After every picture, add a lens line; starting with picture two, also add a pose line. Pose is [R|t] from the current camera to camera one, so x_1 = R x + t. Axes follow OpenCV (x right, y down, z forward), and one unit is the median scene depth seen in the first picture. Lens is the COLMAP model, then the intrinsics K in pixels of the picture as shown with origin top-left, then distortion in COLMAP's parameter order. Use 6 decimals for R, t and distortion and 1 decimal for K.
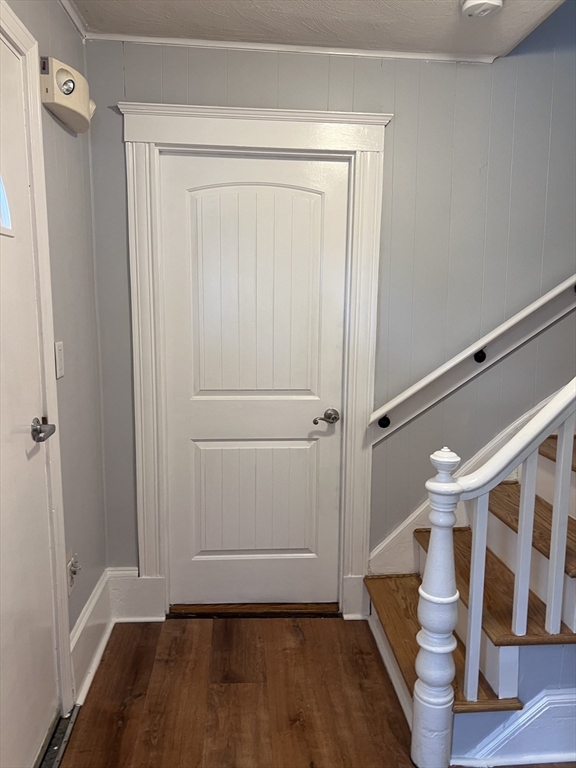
lens RADIAL K [[580.9, 0, 288.1], [0, 580.9, 384.3], [0, 0, 1]] dist [0.004049, 0.001223]
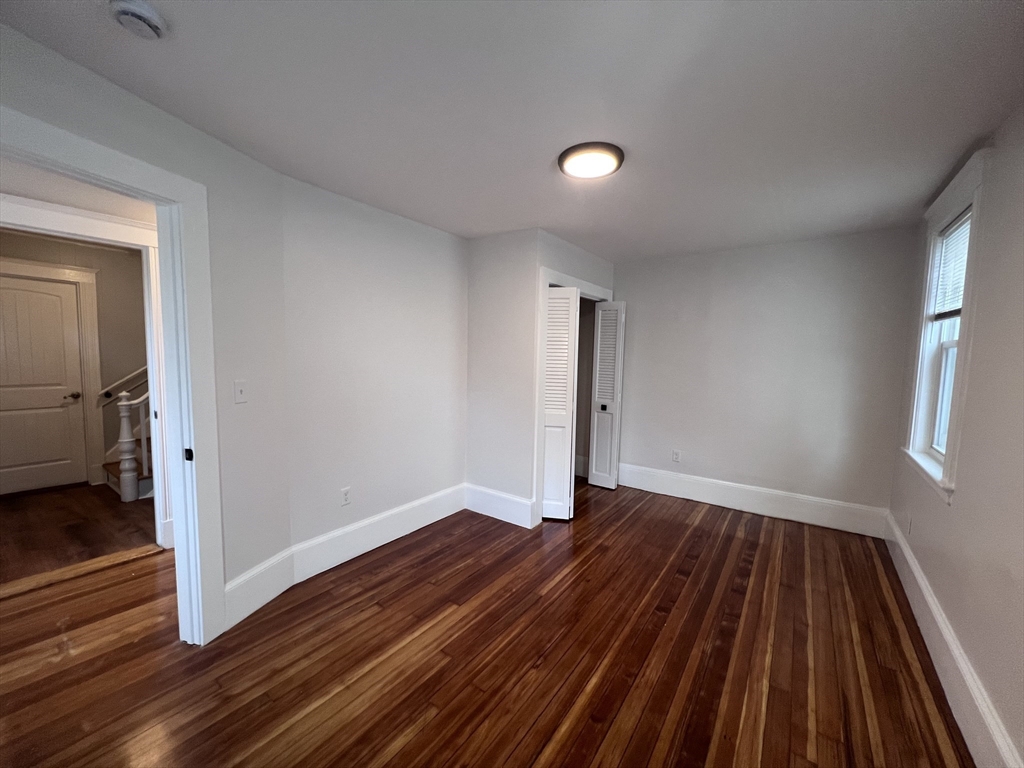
lens RADIAL K [[408.0, 0, 514.0], [0, 408.0, 384.0], [0, 0, 1]] dist [-0.002899, -0.000181]
pose [[0.645965, -0.053348, 0.761501, -0.024942], [0.093433, 0.995580, -0.009510, 0.190389], [-0.757628, 0.077292, 0.648094, -1.321400]]
